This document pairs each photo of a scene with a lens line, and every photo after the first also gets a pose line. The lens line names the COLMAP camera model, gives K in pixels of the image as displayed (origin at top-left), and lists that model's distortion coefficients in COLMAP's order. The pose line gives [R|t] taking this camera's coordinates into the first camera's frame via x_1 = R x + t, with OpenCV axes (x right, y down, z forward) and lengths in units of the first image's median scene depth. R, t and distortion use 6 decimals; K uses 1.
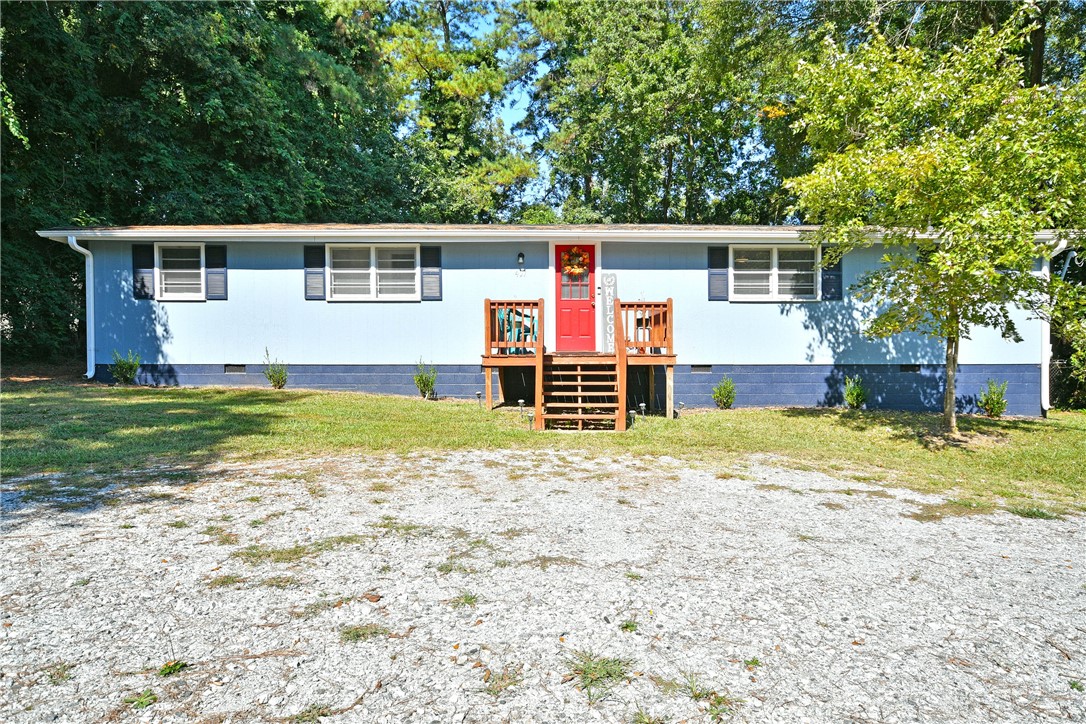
lens RADIAL K [[686.1, 0, 552.1], [0, 686.1, 385.2], [0, 0, 1]] dist [0.012477, 0.000980]
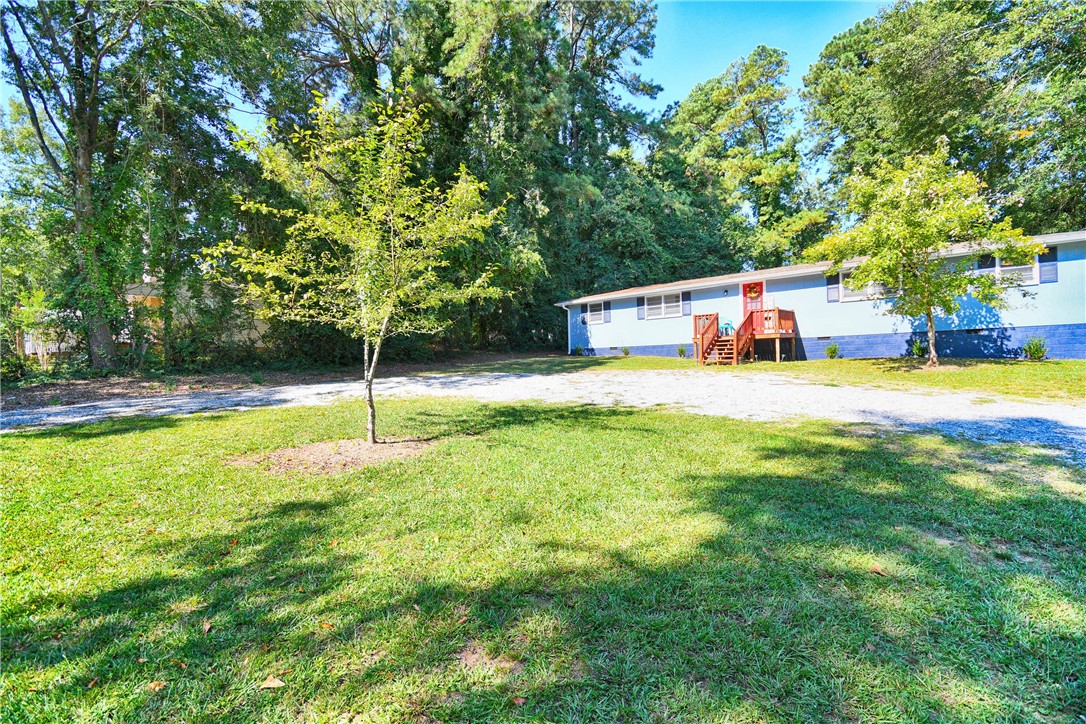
lens RADIAL K [[440.2, 0, 543.0], [0, 440.2, 362.0], [0, 0, 1]] dist [-0.000398, 0.000046]
pose [[0.758998, -0.020337, -0.650775, 0.408295], [0.012097, 0.999780, -0.017135, 0.050234], [0.650981, 0.005133, 0.759077, -0.418363]]
